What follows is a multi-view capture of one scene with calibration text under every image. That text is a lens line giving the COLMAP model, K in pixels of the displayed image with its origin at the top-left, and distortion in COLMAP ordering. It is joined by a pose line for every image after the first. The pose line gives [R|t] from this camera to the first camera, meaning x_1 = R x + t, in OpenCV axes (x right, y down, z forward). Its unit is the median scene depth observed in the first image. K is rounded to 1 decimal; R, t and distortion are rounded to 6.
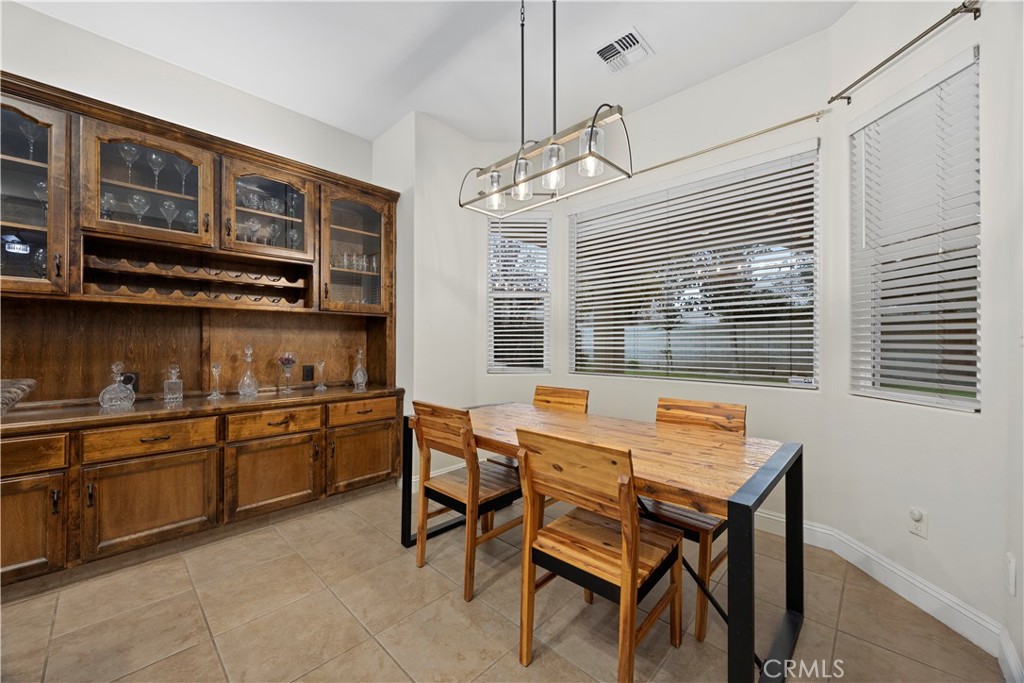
lens RADIAL K [[390.7, 0, 510.3], [0, 390.7, 342.7], [0, 0, 1]] dist [-0.001250, -0.000072]
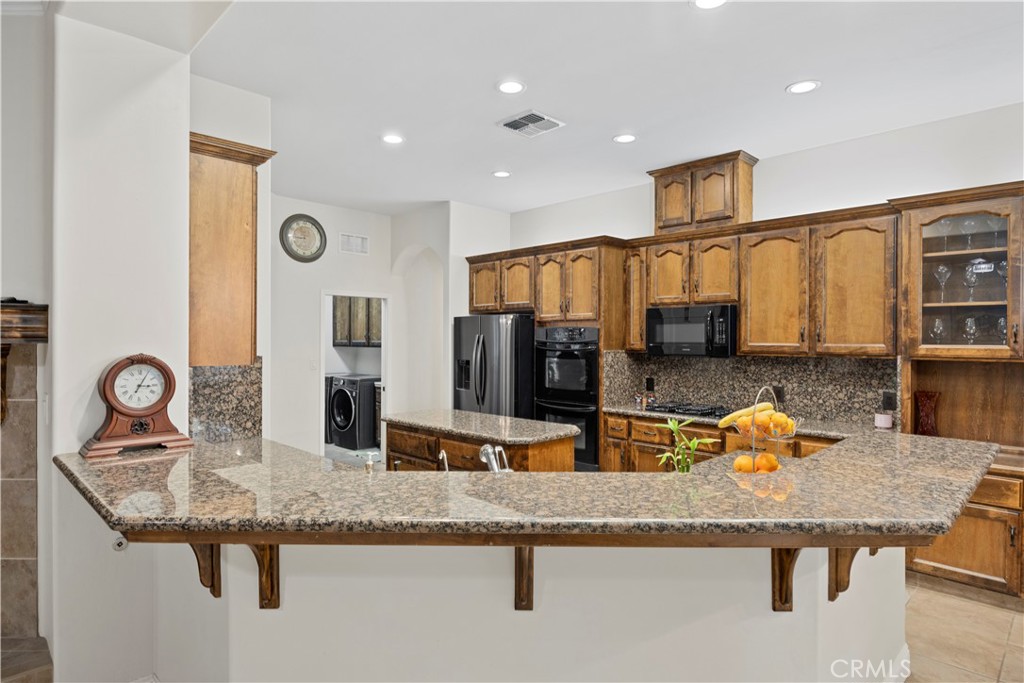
lens RADIAL K [[566.2, 0, 510.8], [0, 566.2, 341.1], [0, 0, 1]] dist [-0.001518, -0.001189]
pose [[-0.024590, 0.002079, -0.999695, 0.556043], [-0.000064, 0.999998, 0.002081, -0.178577], [0.999698, 0.000115, -0.024590, -0.456818]]
